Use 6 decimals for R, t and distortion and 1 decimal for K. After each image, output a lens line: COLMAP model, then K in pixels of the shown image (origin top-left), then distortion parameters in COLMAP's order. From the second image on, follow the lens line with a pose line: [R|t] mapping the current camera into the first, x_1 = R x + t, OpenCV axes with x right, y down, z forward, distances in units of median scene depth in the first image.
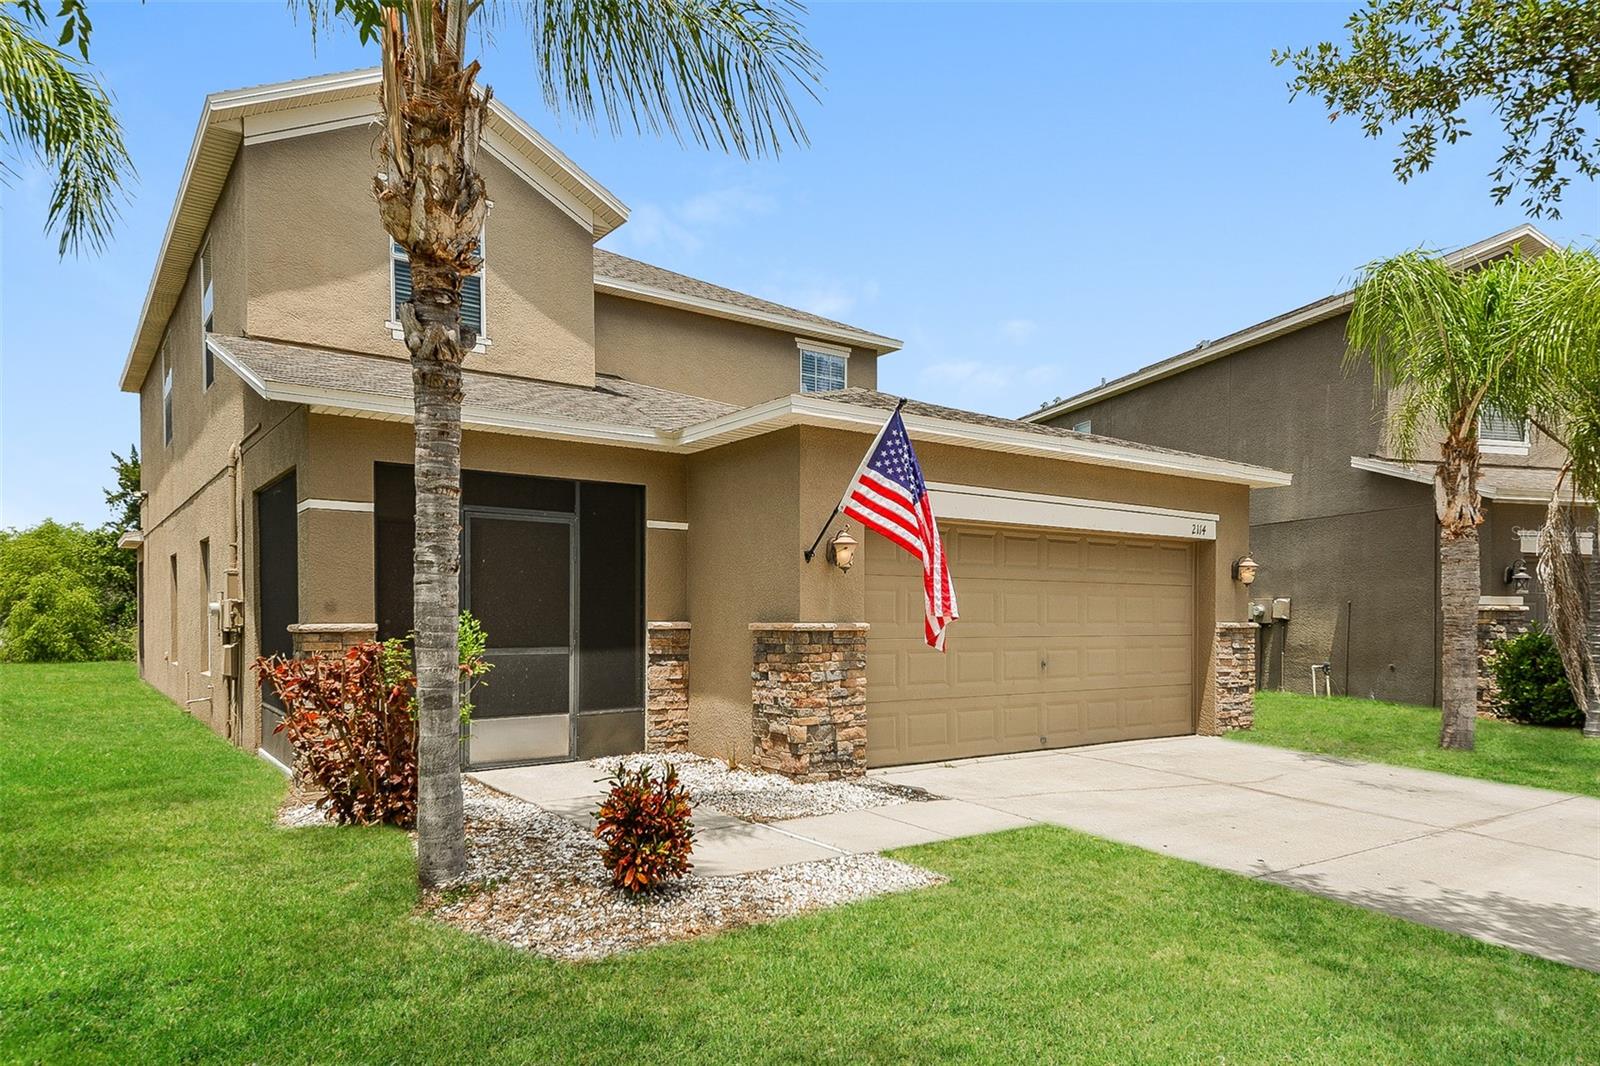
lens RADIAL K [[871.1, 0, 799.2], [0, 871.1, 586.0], [0, 0, 1]] dist [0.034560, -0.000504]
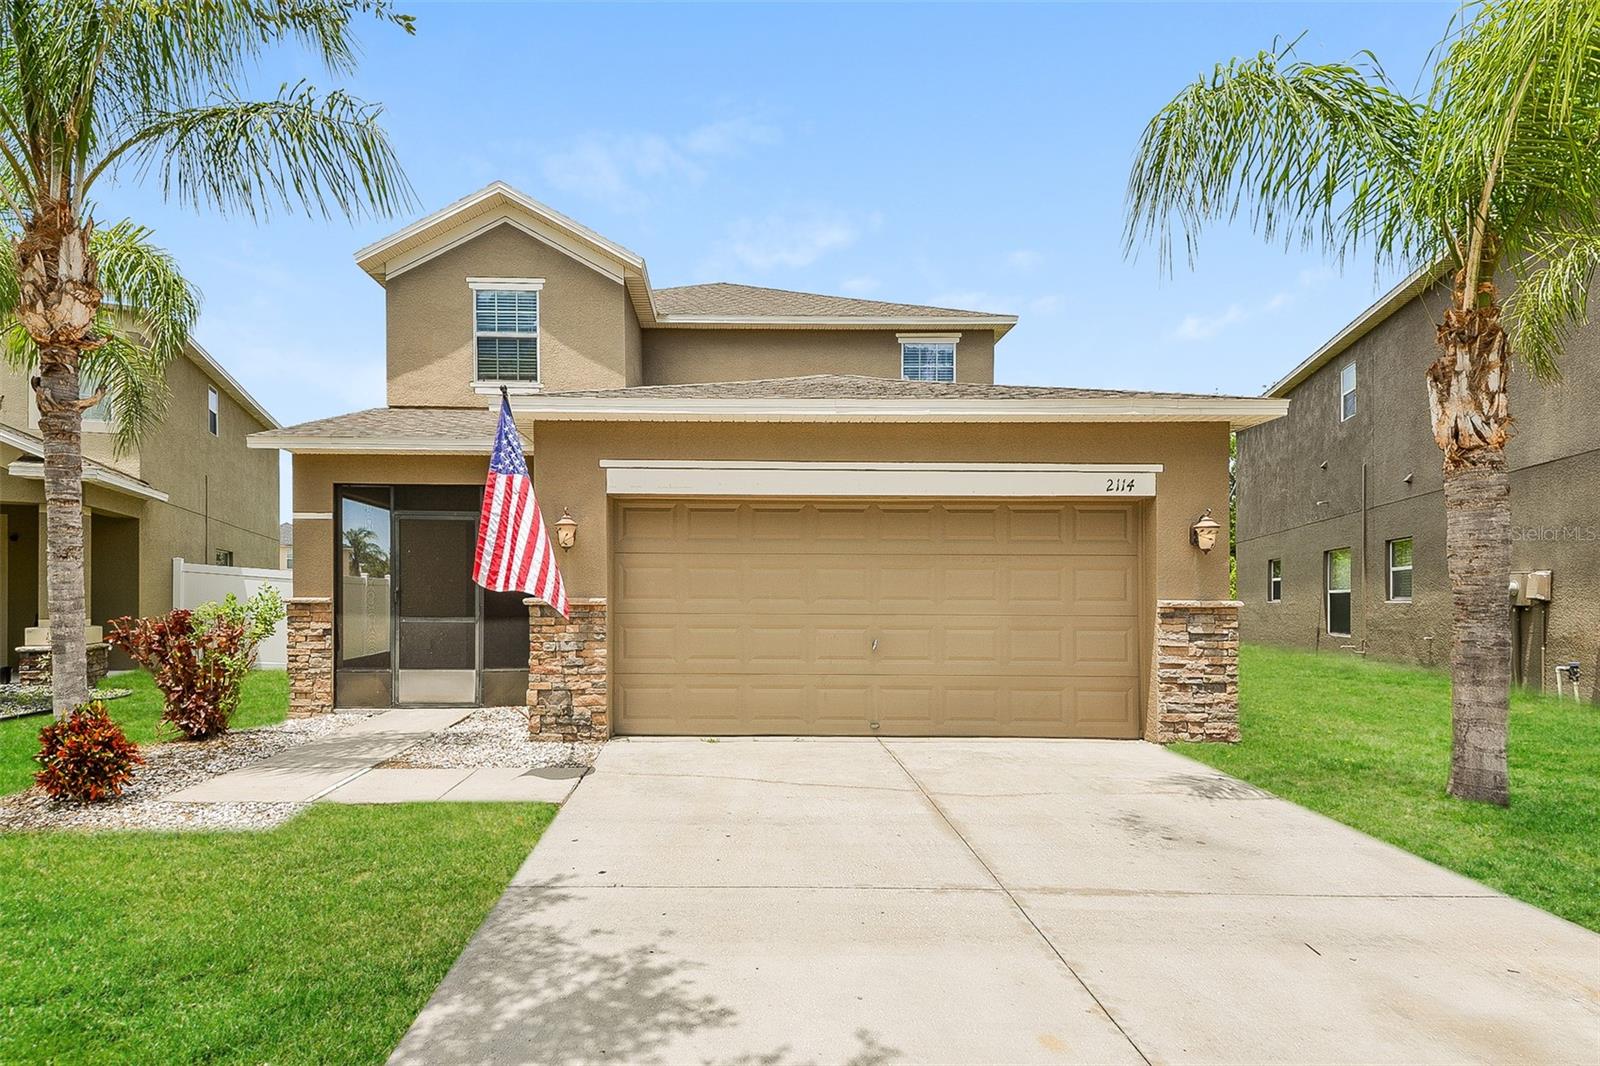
lens RADIAL K [[743.3, 0, 797.3], [0, 743.3, 567.8], [0, 0, 1]] dist [0.045841, -0.024773]
pose [[0.850769, -0.021300, -0.525108, 0.623384], [0.016787, 0.999770, -0.013355, 0.017548], [0.525271, 0.002547, 0.850931, 0.281533]]
